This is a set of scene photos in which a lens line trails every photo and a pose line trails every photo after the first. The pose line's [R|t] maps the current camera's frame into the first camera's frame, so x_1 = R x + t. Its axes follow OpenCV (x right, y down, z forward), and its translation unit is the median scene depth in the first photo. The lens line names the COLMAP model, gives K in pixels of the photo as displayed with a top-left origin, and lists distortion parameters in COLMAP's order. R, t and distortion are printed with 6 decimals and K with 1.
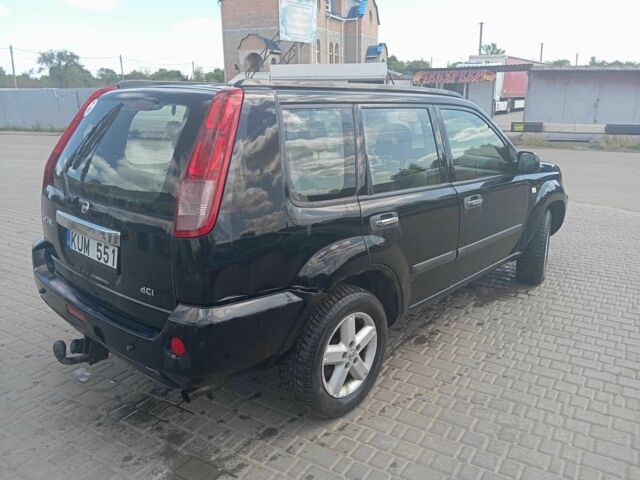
lens RADIAL K [[523.0, 0, 320.9], [0, 523.0, 238.7], [0, 0, 1]] dist [0.063253, -0.125104]
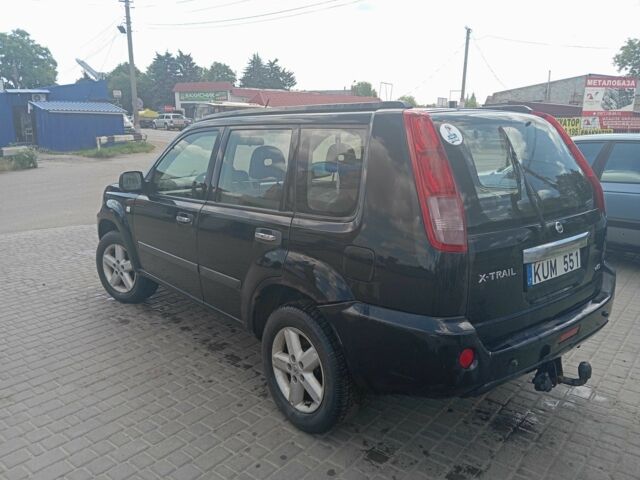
lens RADIAL K [[523.0, 0, 324.2], [0, 523.0, 240.2], [0, 0, 1]] dist [0.063253, -0.125104]
pose [[0.130036, -0.222279, 0.966273, -0.181894], [0.264277, 0.947062, 0.182295, -0.041499], [-0.955640, 0.231658, 0.181895, 0.152998]]
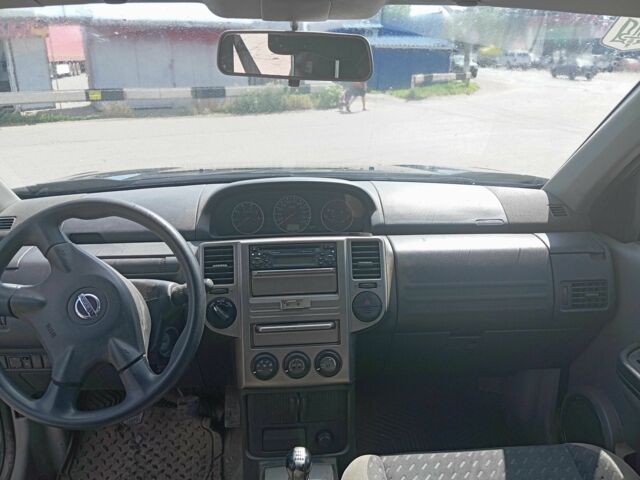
lens RADIAL K [[523.0, 0, 317.3], [0, 523.0, 242.2], [0, 0, 1]] dist [0.063253, -0.125104]
pose [[0.690287, -0.238143, 0.683222, 0.007558], [0.193714, 0.970638, 0.142607, -0.040528], [-0.697122, 0.033910, 0.716150, 0.184946]]
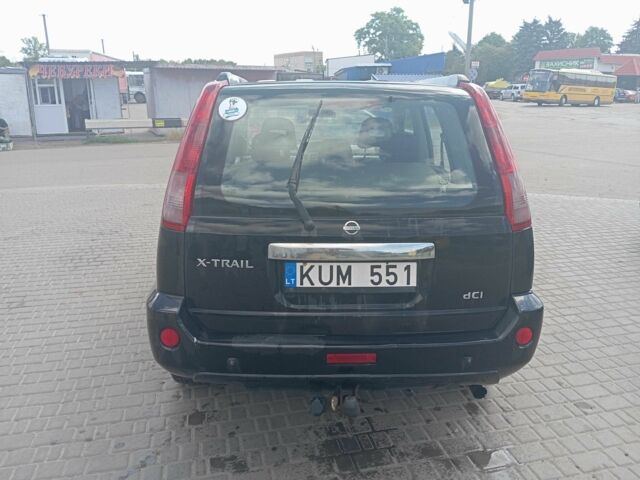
lens RADIAL K [[523.0, 0, 319.7], [0, 523.0, 238.8], [0, 0, 1]] dist [0.063253, -0.125104]
pose [[0.711101, -0.190882, 0.676683, -0.127183], [0.186338, 0.979191, 0.080399, -0.014331], [-0.677948, 0.068920, 0.731872, 0.052979]]
